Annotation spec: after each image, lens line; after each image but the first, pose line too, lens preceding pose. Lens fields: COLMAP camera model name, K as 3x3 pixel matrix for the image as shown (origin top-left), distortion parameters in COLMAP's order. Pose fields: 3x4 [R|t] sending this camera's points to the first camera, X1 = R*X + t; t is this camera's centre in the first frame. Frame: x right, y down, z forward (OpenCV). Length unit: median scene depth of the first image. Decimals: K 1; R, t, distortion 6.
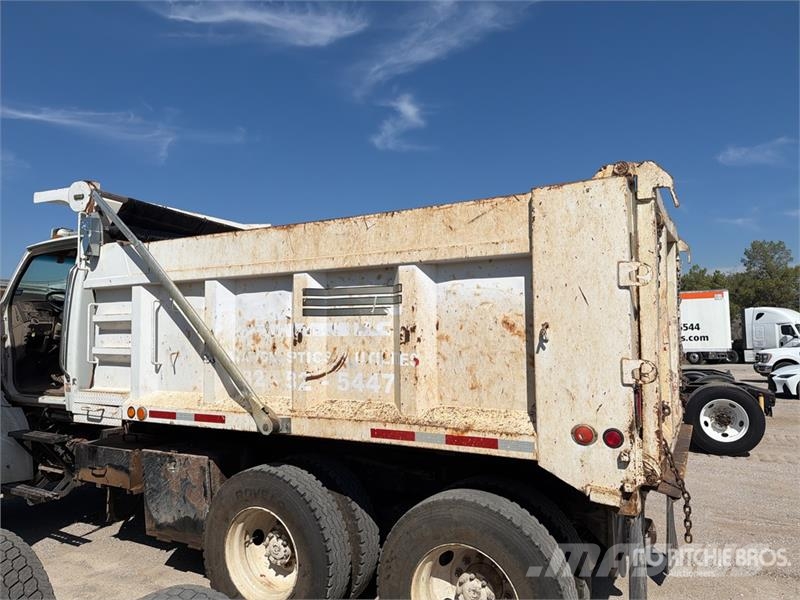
lens RADIAL K [[555.0, 0, 397.8], [0, 555.0, 297.7], [0, 0, 1]] dist [0.105872, -0.143520]
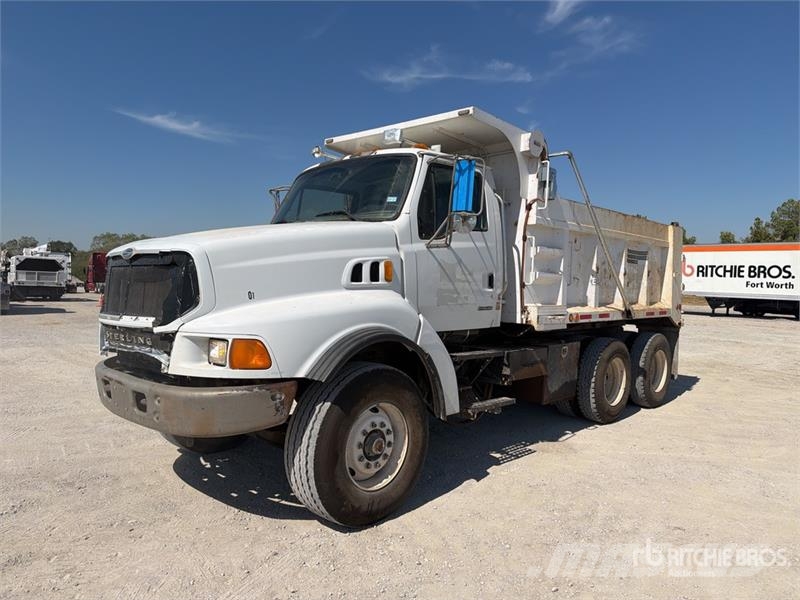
lens RADIAL K [[565.2, 0, 400.0], [0, 565.2, 300.0], [0, 0, 1]] dist [0.105227, -0.157094]
pose [[0.256901, -0.012361, 0.966359, -2.664506], [-0.087687, 0.995496, 0.036044, 0.188554], [-0.962452, -0.093997, 0.254660, 1.398541]]
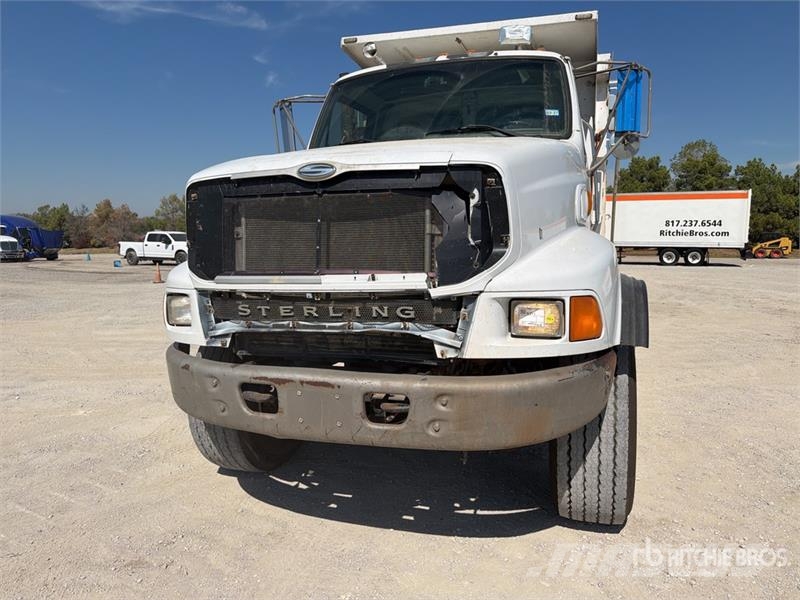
lens RADIAL K [[564.0, 0, 395.4], [0, 564.0, 302.1], [0, 0, 1]] dist [0.110751, -0.168099]
pose [[-0.184282, -0.089862, 0.978757, -2.366176], [-0.055064, 0.995192, 0.081003, 0.290296], [-0.981330, -0.038967, -0.188344, 2.340877]]
